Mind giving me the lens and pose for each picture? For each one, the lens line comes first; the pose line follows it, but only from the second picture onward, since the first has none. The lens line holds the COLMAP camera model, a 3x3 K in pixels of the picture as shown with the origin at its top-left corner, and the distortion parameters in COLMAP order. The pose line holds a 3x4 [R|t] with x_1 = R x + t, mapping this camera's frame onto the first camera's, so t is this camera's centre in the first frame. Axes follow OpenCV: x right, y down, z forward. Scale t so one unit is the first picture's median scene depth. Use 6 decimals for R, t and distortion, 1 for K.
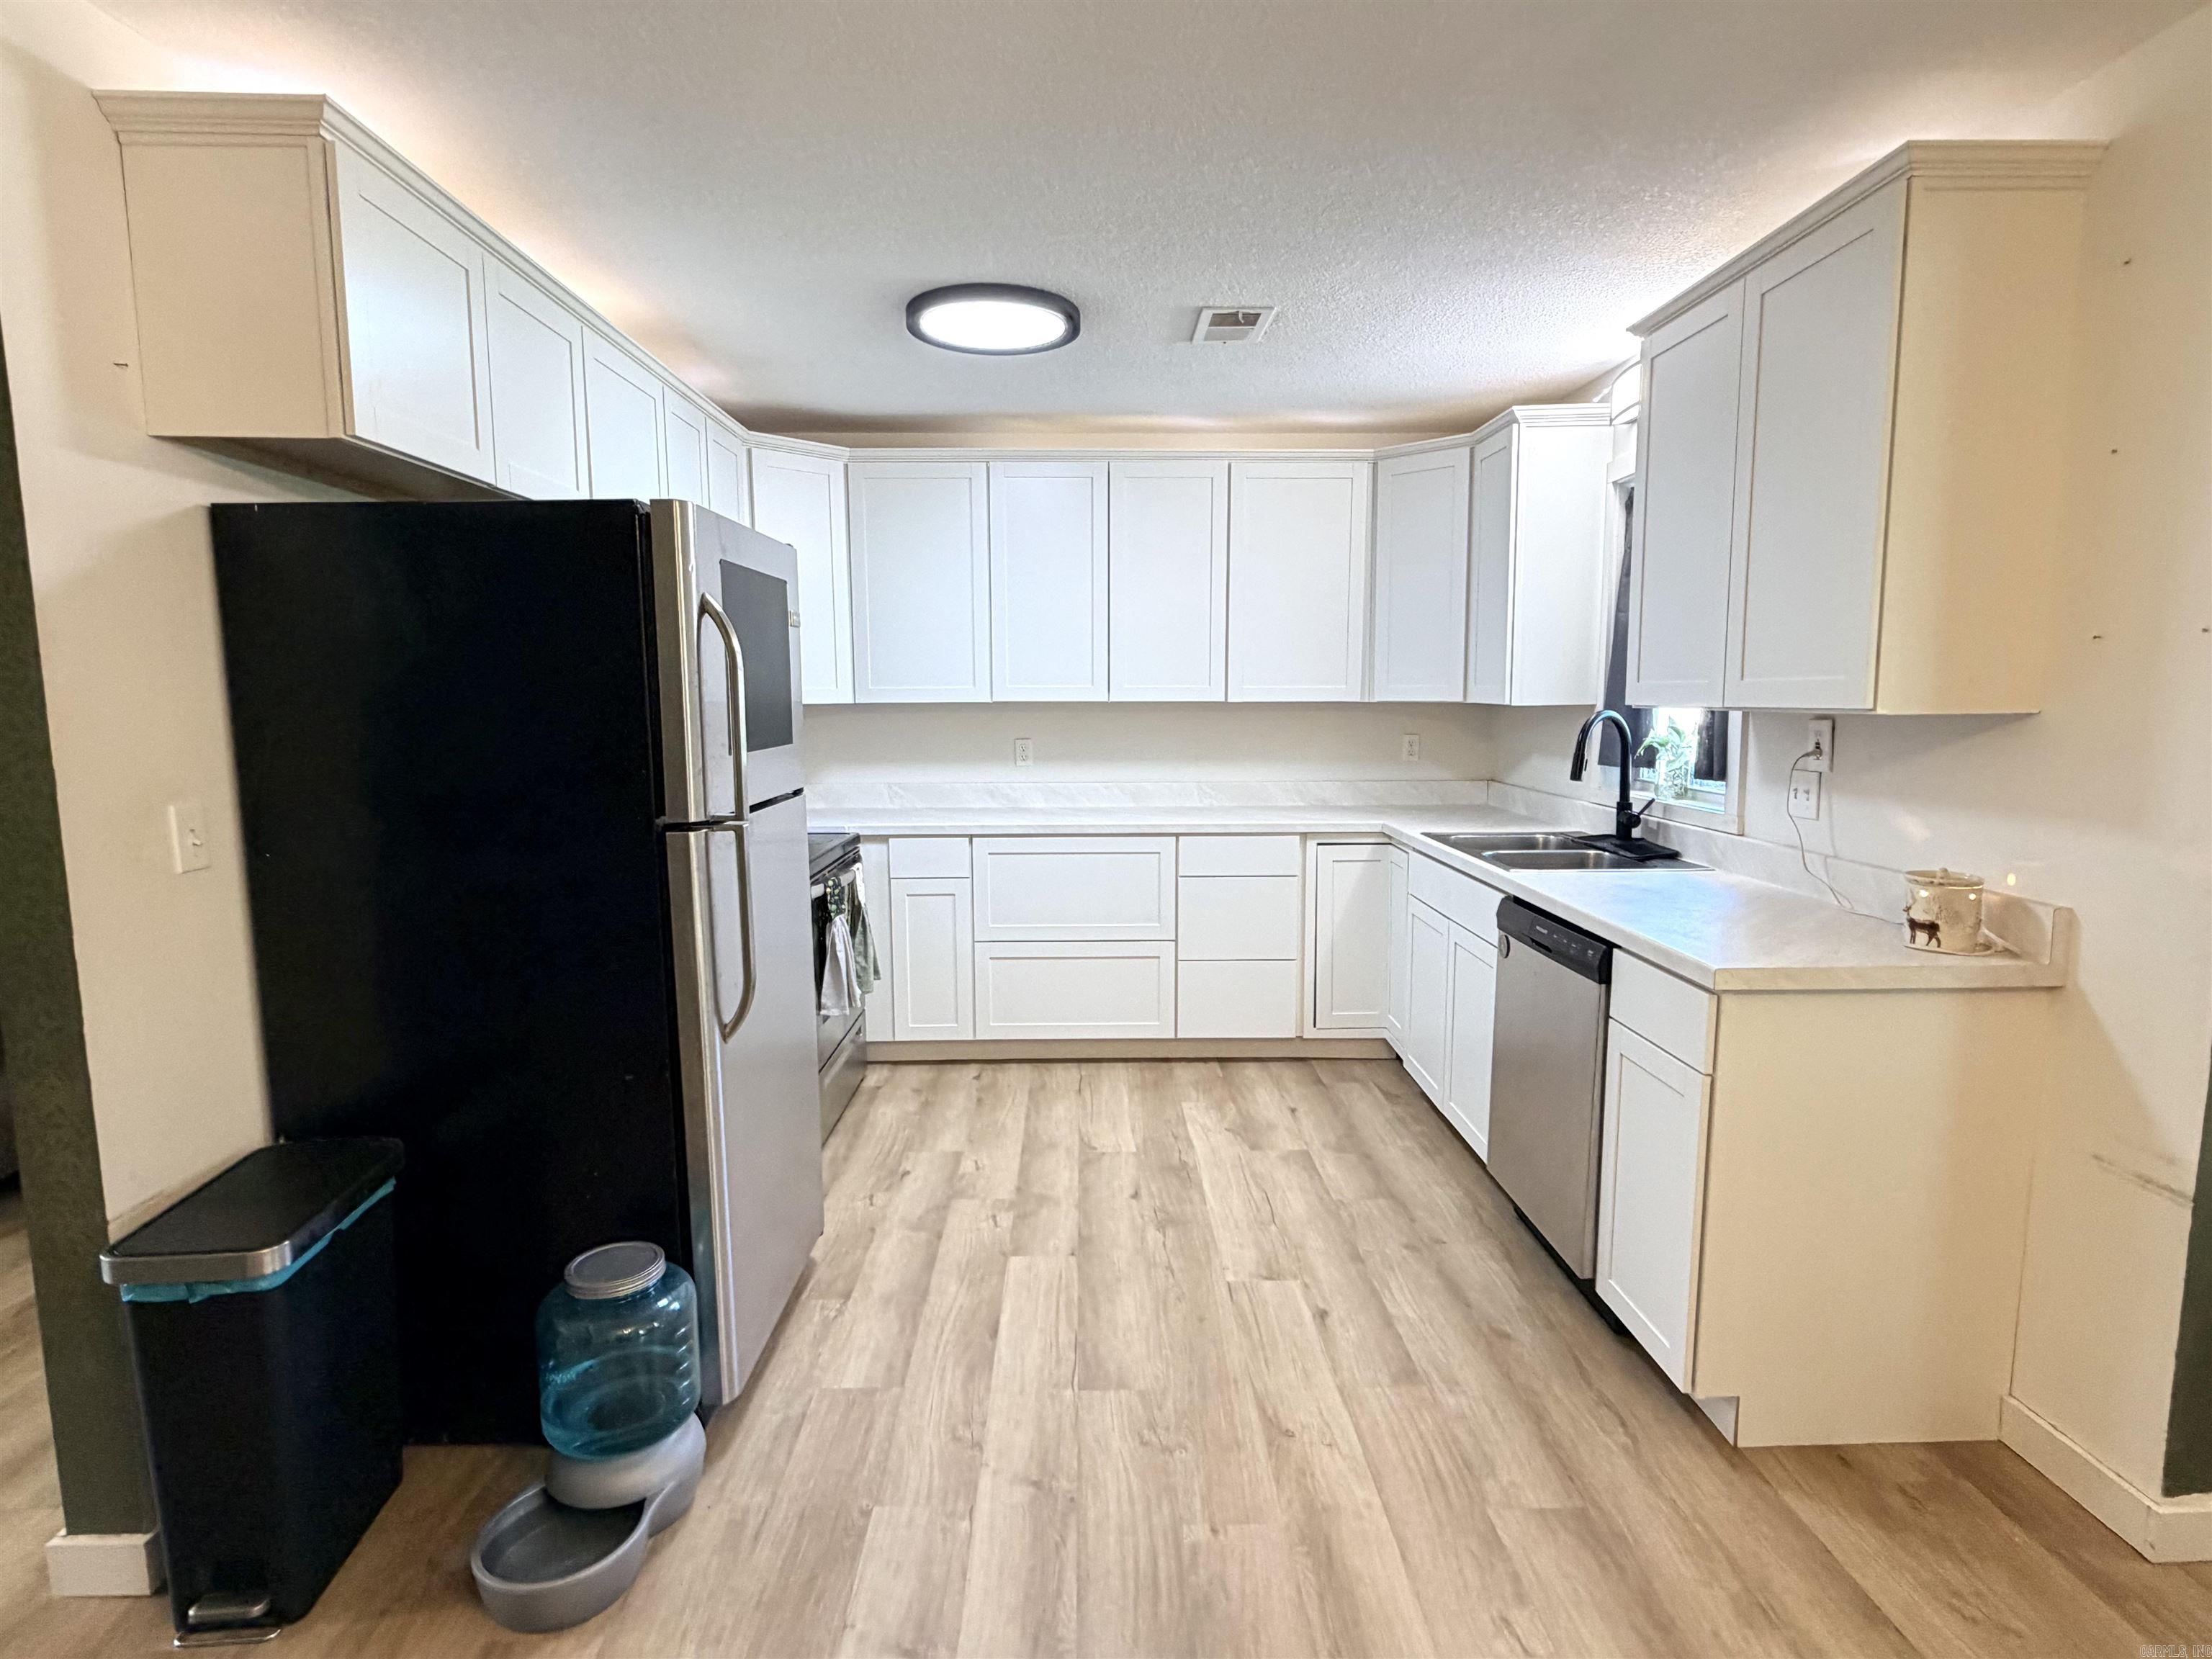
lens RADIAL K [[1126.3, 0, 1101.5], [0, 1126.3, 835.5], [0, 0, 1]] dist [0.004394, 0.000449]
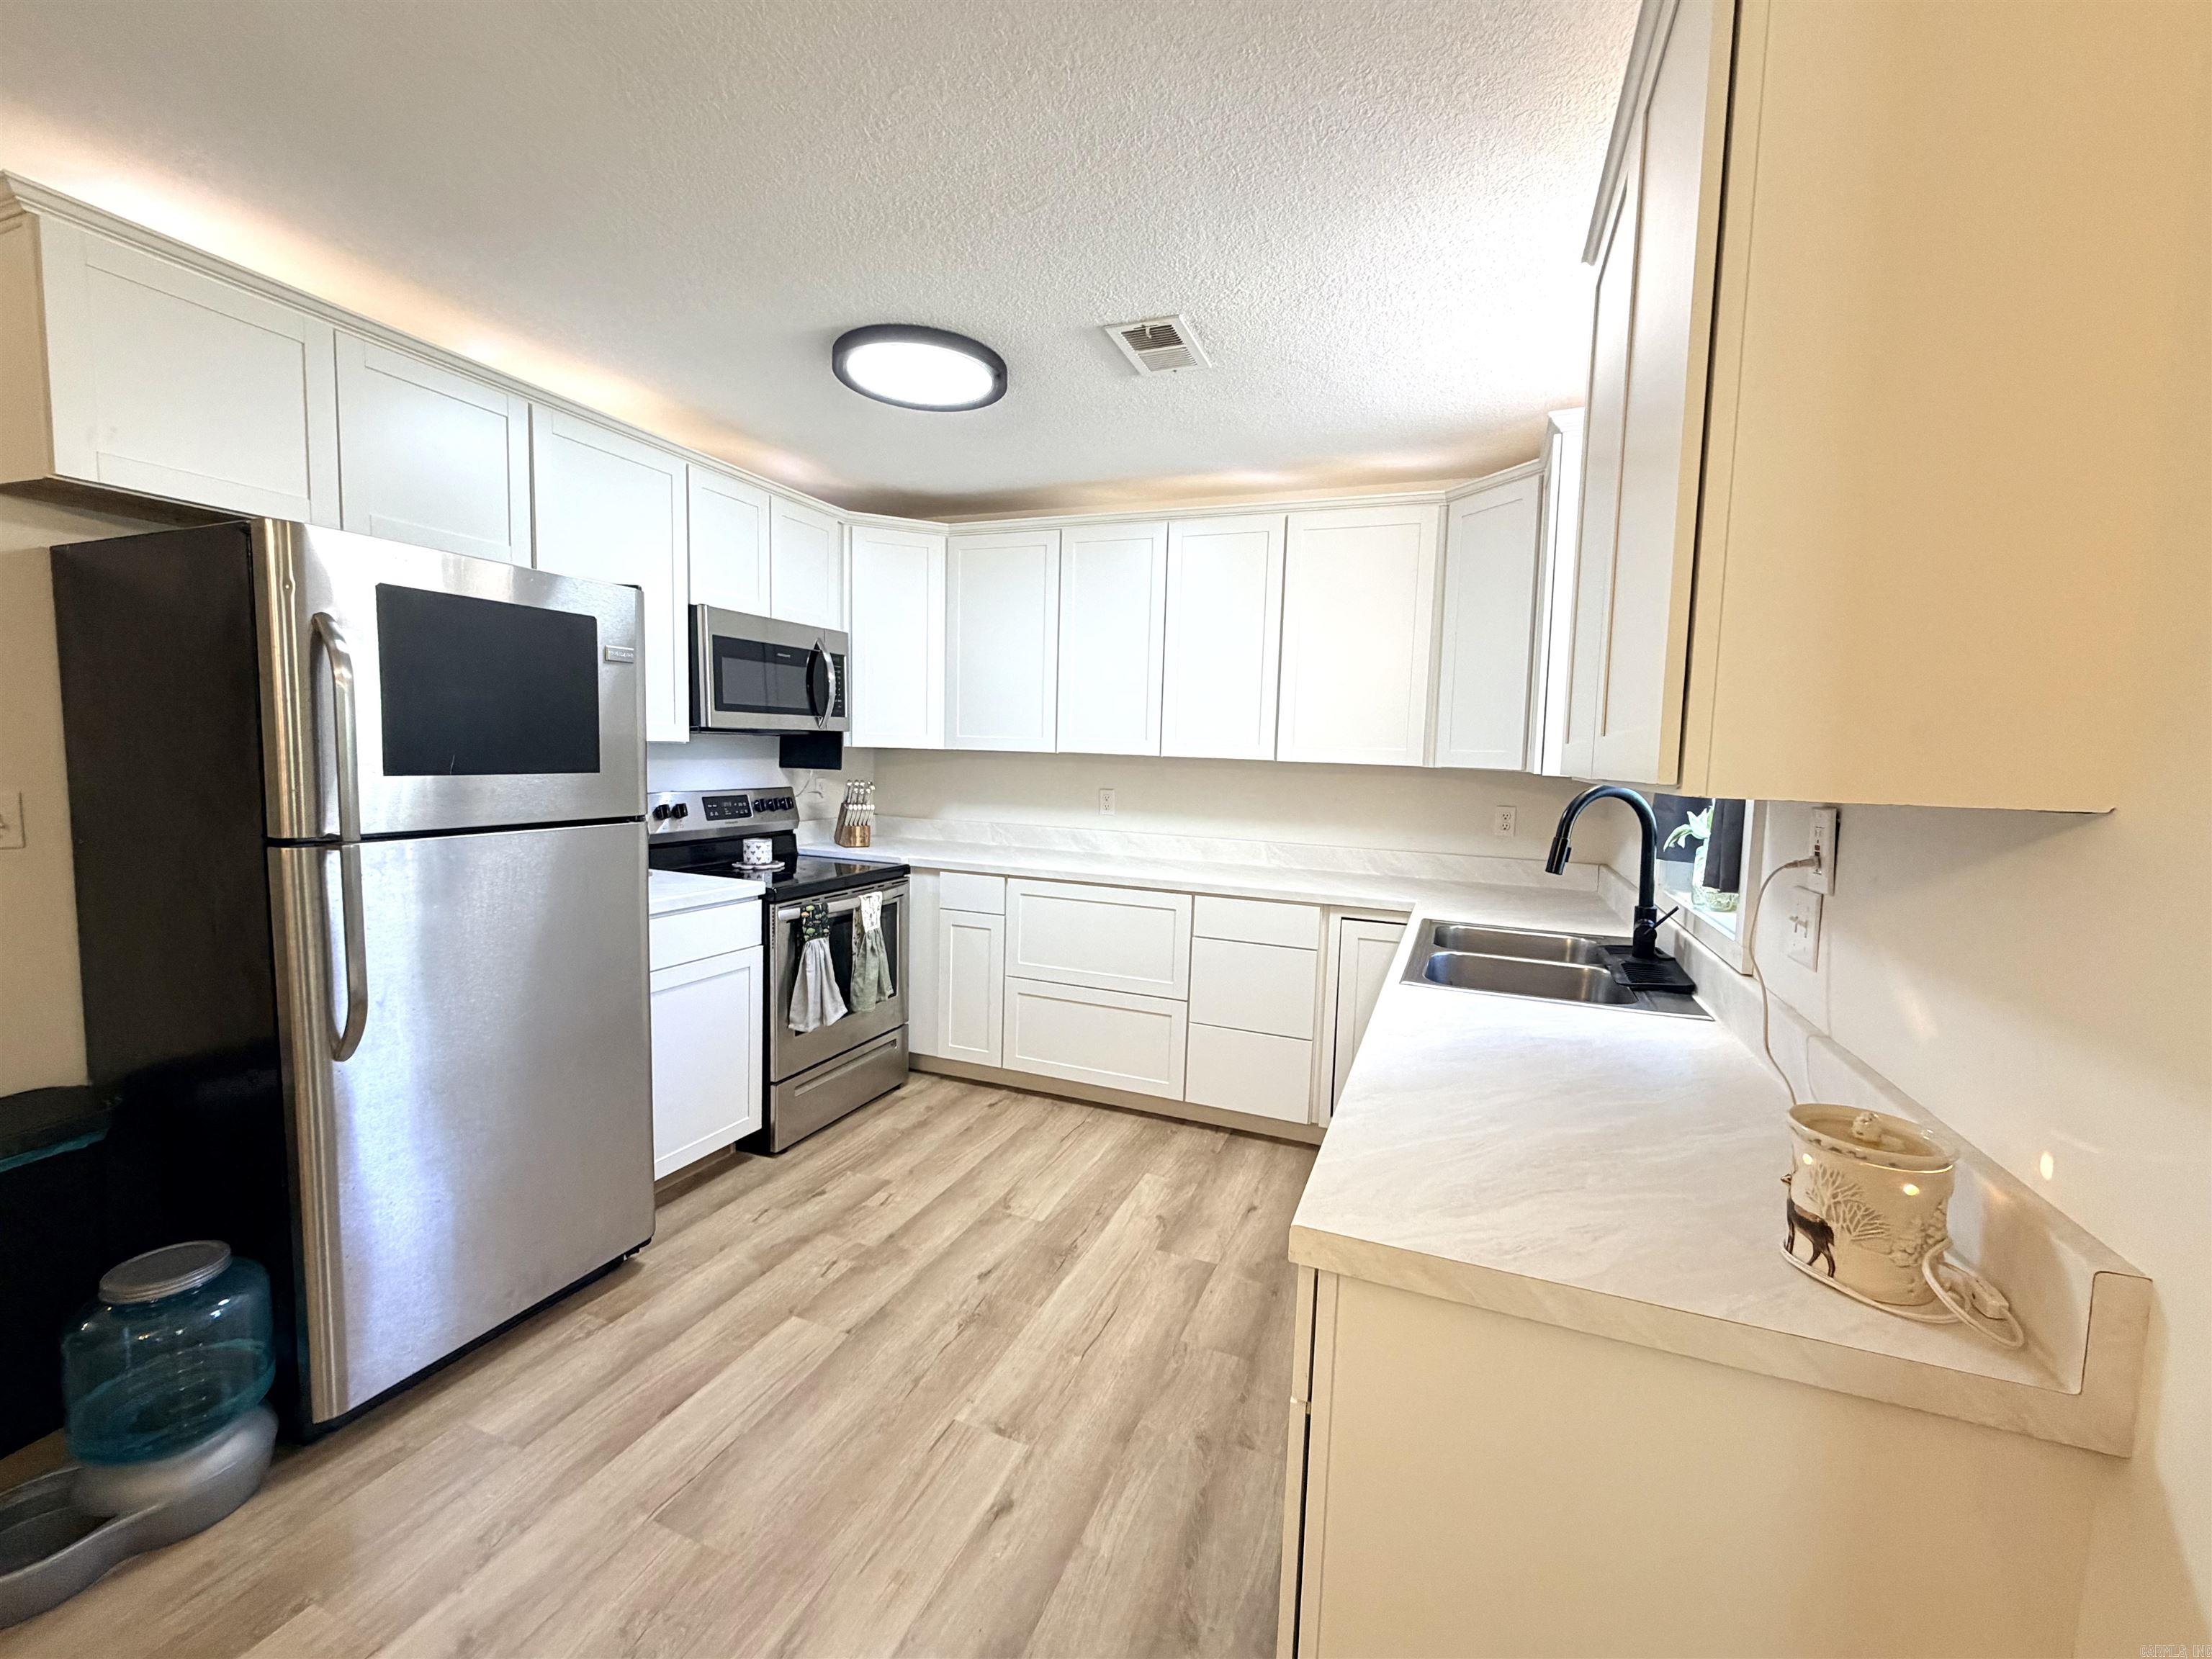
lens RADIAL K [[890.3, 0, 1118.1], [0, 890.3, 833.6], [0, 0, 1]] dist [0.001858, -0.000672]
pose [[0.922875, 0.069846, -0.378712, 0.344184], [-0.084764, 0.996139, -0.022843, -0.033680], [0.375655, 0.053182, 0.925232, 0.300860]]
